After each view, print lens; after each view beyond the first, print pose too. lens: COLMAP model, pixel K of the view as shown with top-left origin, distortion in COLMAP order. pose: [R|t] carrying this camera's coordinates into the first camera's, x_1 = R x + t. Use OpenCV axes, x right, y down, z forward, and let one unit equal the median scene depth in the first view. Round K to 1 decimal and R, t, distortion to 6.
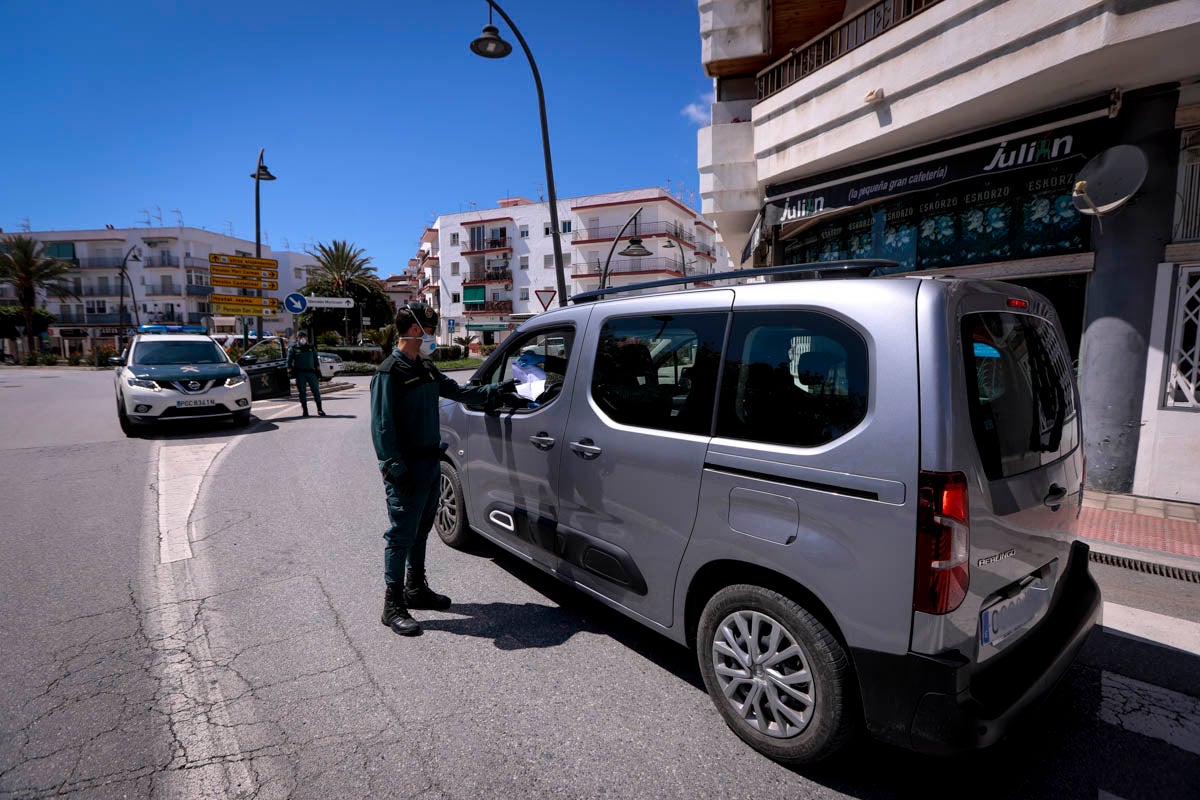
lens RADIAL K [[578.0, 0, 601.1], [0, 578.0, 393.8], [0, 0, 1]] dist [-0.014662, 0.000391]
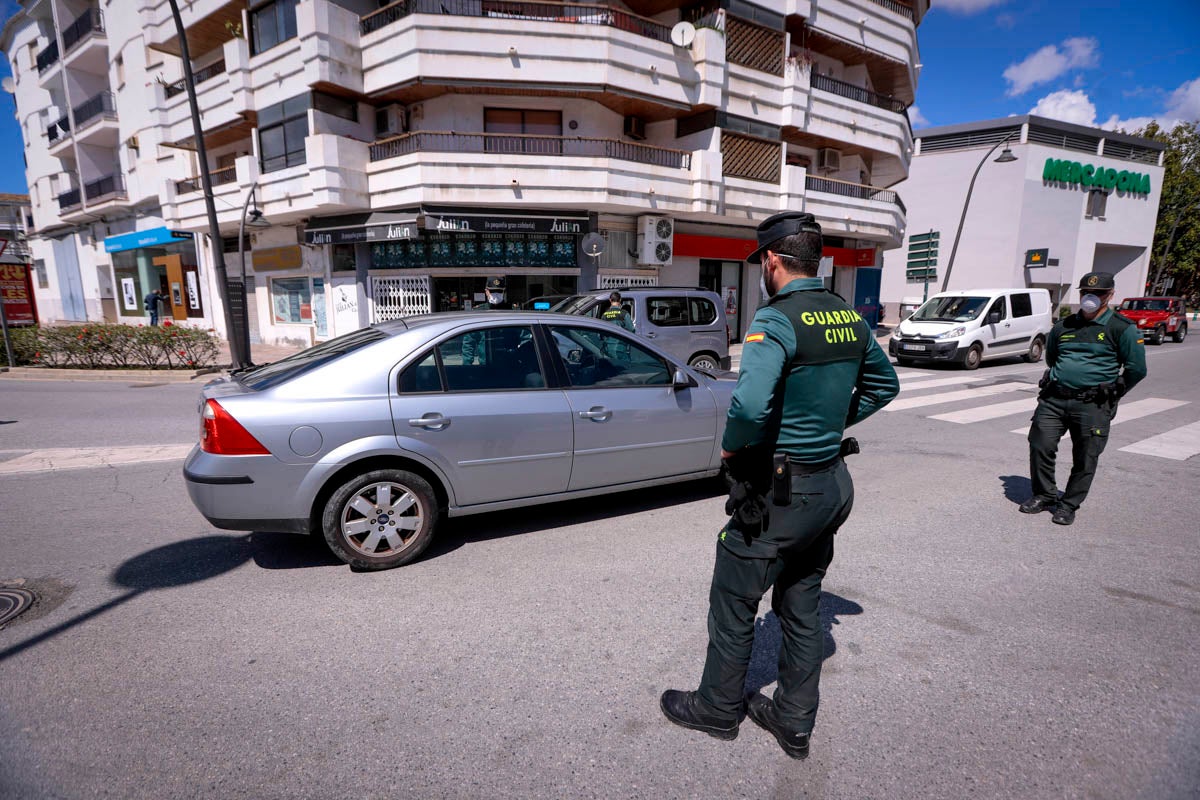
lens RADIAL K [[551.9, 0, 597.2], [0, 551.9, 401.9], [0, 0, 1]] dist [-0.047522, 0.019883]
pose [[0.265751, -0.180679, 0.946959, -0.508179], [0.092086, 0.982546, 0.161627, -0.013101], [-0.959634, 0.044249, 0.277751, 0.072756]]
